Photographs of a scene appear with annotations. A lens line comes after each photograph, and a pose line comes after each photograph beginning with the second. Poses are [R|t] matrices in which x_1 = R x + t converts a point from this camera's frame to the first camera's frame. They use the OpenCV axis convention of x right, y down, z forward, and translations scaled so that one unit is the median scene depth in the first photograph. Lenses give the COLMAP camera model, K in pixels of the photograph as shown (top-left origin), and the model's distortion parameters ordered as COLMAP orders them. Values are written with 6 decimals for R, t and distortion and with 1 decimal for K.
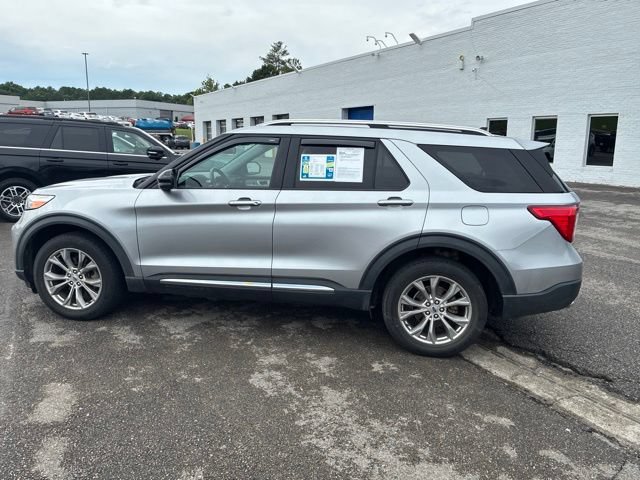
lens RADIAL K [[484.1, 0, 321.7], [0, 484.1, 235.6], [0, 0, 1]] dist [0.046981, -0.060700]
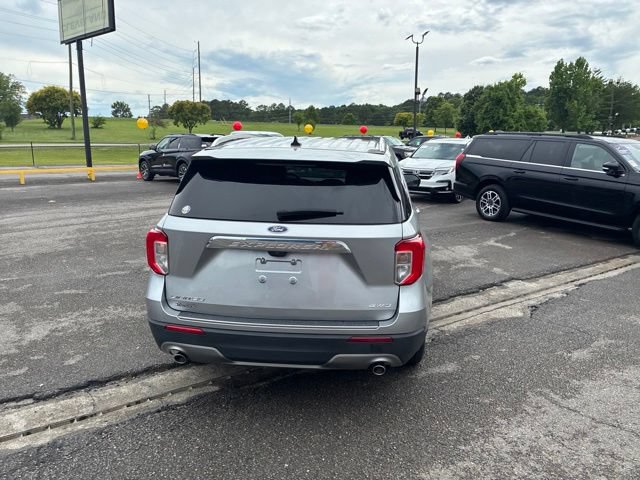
lens RADIAL K [[483.7, 0, 324.8], [0, 483.7, 240.8], [0, 0, 1]] dist [0.046595, -0.059348]
pose [[0.081980, 0.183410, -0.979612, 1.292181], [-0.202788, 0.965428, 0.163784, -0.225844], [0.975785, 0.185226, 0.116340, 1.129309]]
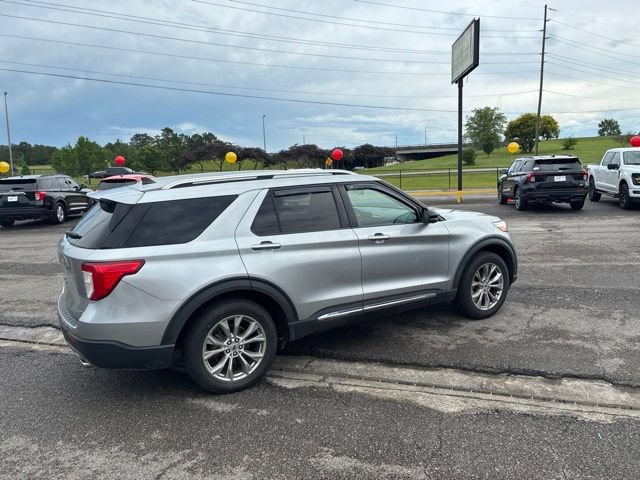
lens RADIAL K [[483.7, 0, 324.7], [0, 483.7, 228.0], [0, 0, 1]] dist [0.046595, -0.059348]
pose [[-0.750814, 0.089375, -0.654439, 0.832585], [-0.106418, 0.961491, 0.253397, -0.480751], [0.651885, 0.259898, -0.712390, 2.287115]]
